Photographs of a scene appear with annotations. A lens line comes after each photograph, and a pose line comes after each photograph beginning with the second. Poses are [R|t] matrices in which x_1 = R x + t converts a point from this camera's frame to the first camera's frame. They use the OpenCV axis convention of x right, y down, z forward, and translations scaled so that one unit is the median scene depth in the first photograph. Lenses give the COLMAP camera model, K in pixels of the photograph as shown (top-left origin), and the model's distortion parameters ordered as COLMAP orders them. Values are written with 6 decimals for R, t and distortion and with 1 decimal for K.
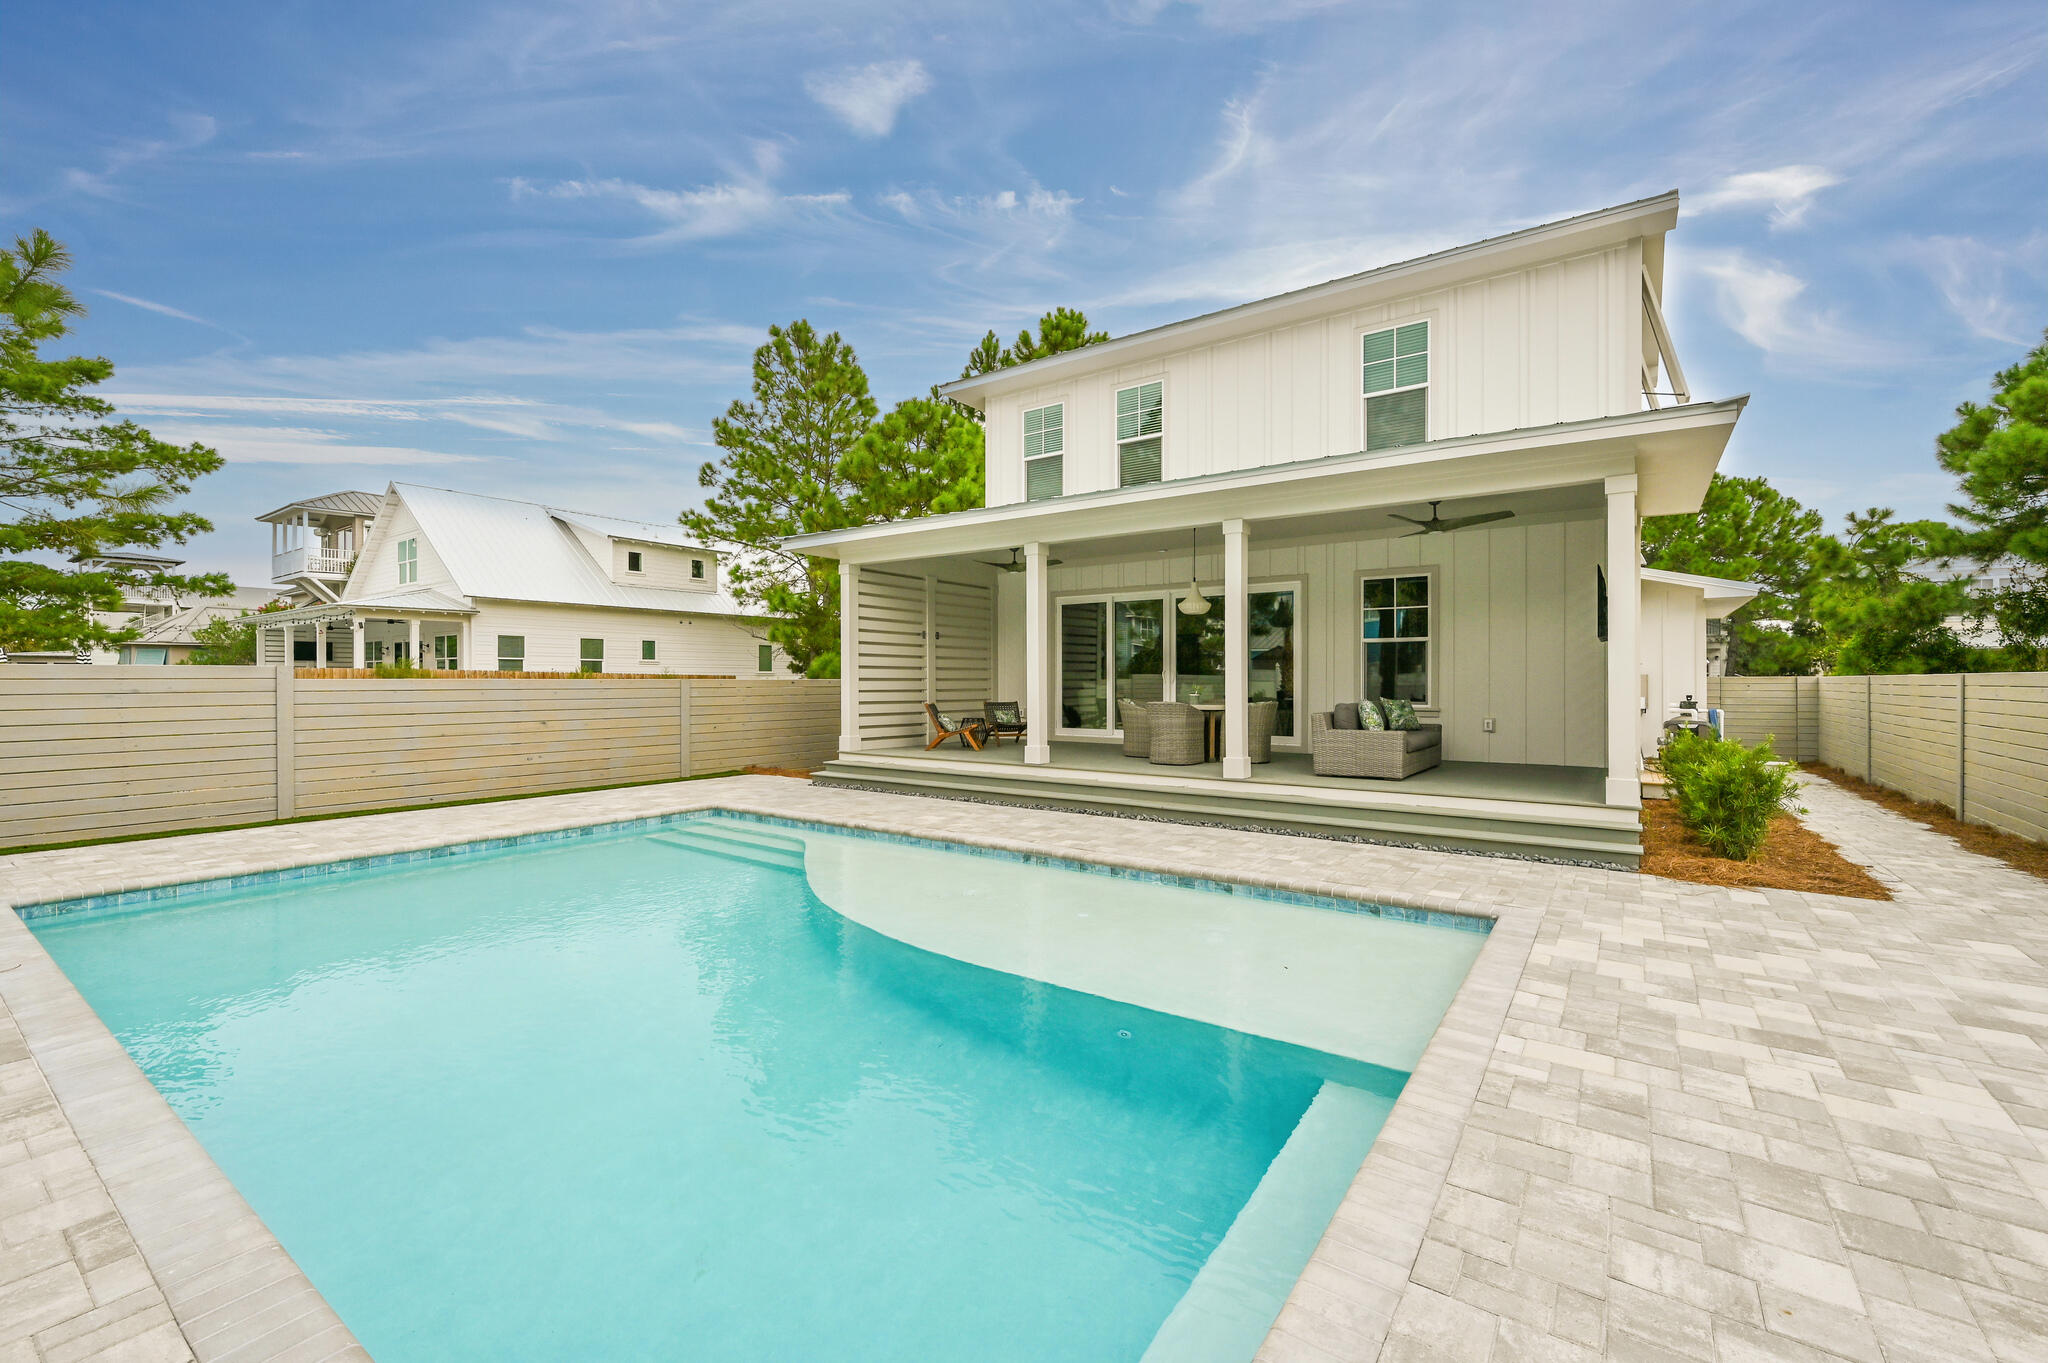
lens RADIAL K [[844.8, 0, 1026.0], [0, 844.8, 669.3], [0, 0, 1]] dist [0.003226, 0.000111]
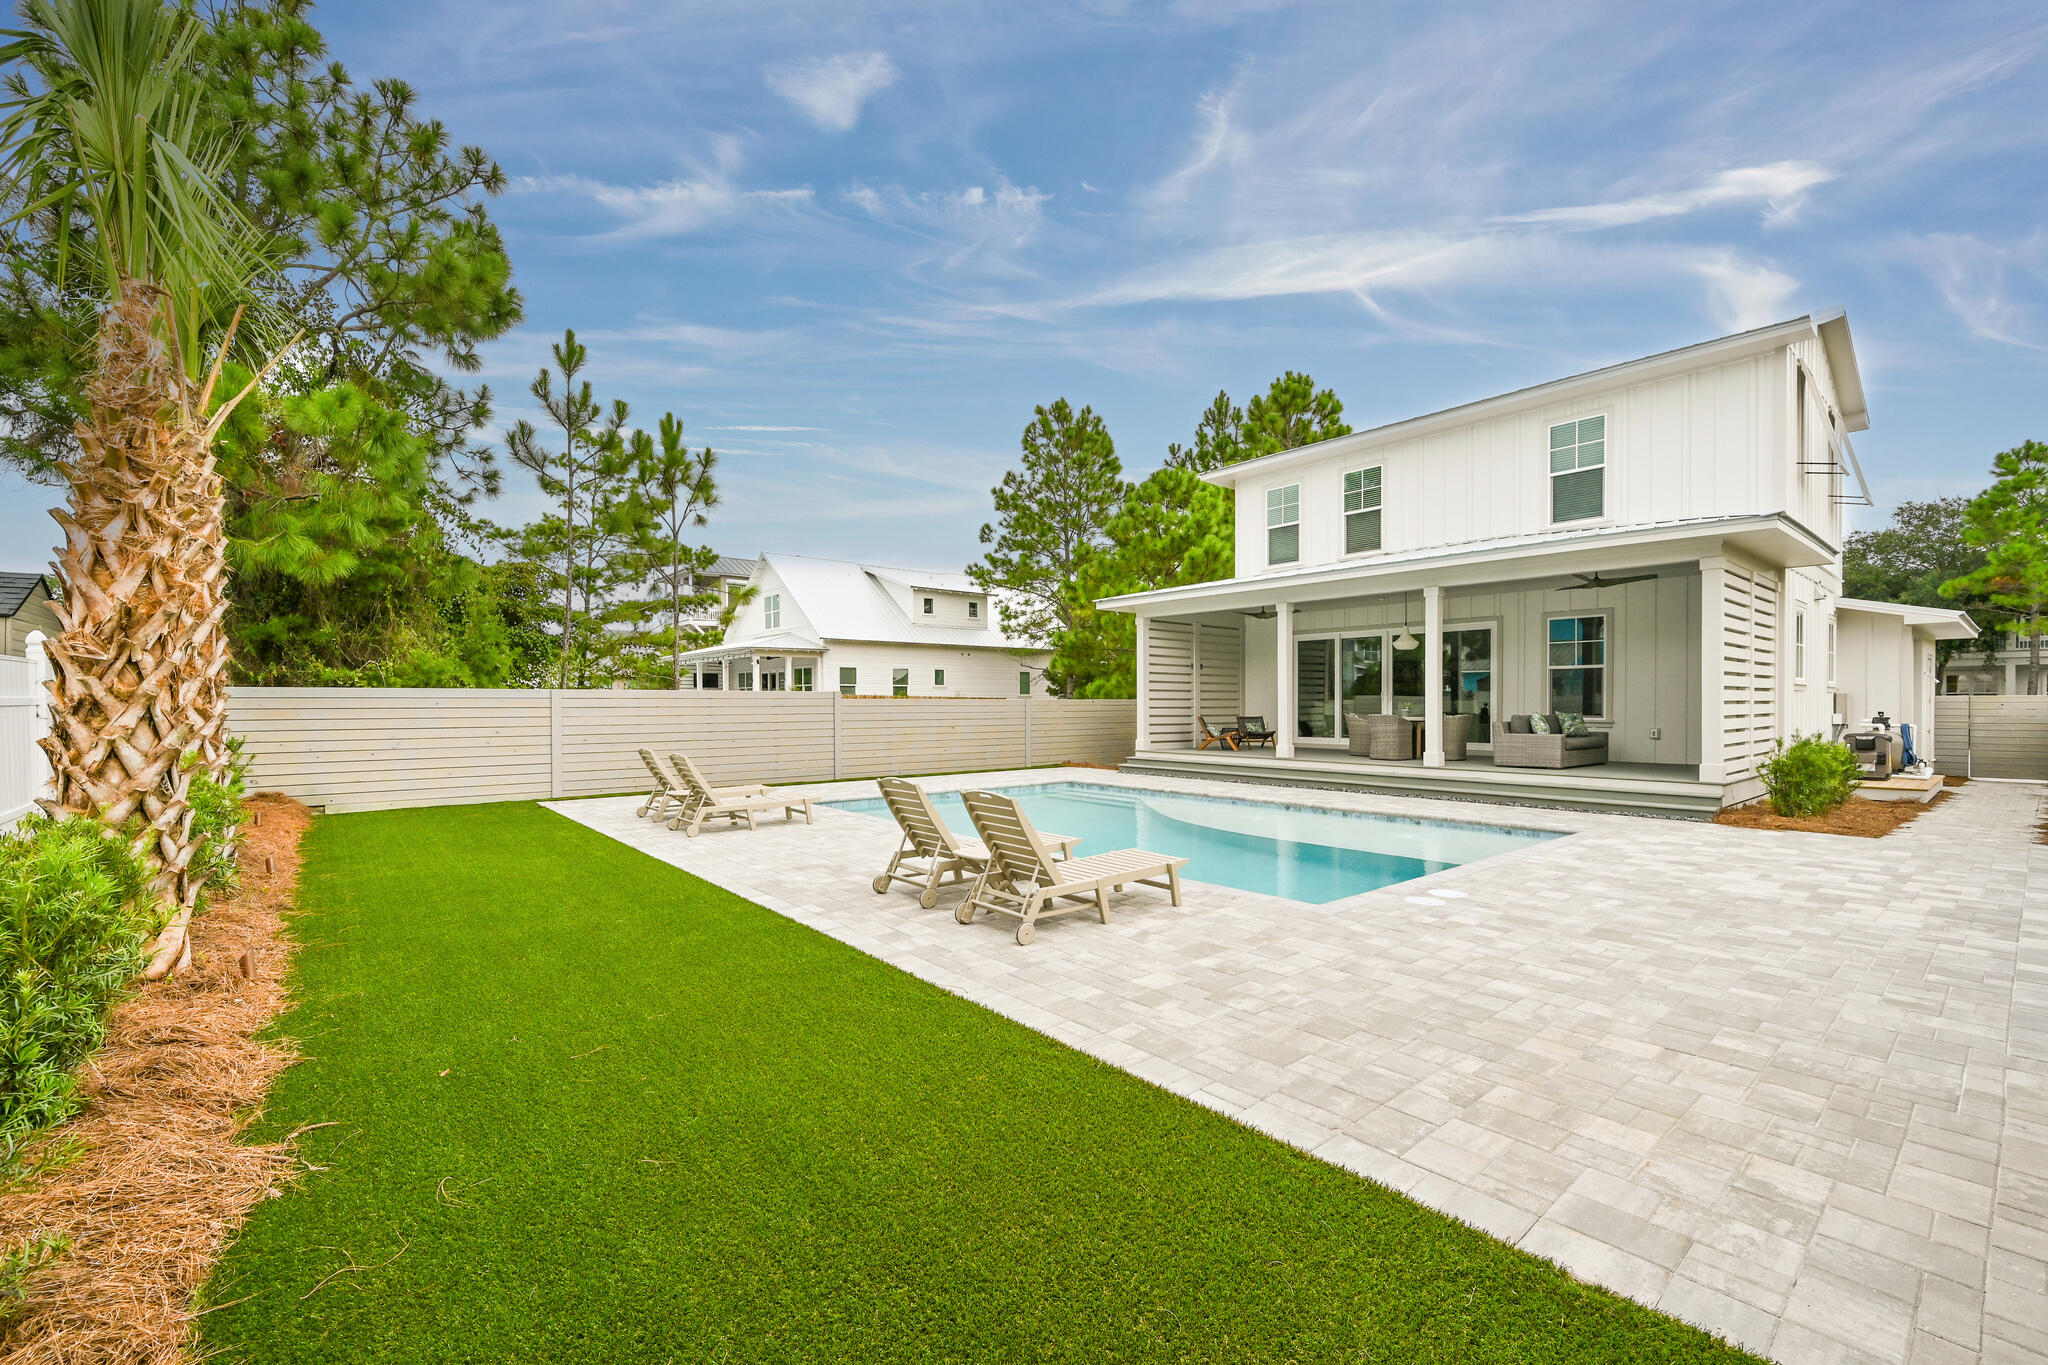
lens RADIAL K [[868.9, 0, 1021.4], [0, 868.9, 703.9], [0, 0, 1]] dist [-0.001433, -0.000086]
pose [[0.970815, -0.001020, -0.239829, -0.037106], [0.004262, 0.999906, 0.012999, 0.000060], [0.239793, -0.013641, 0.970728, -0.289386]]
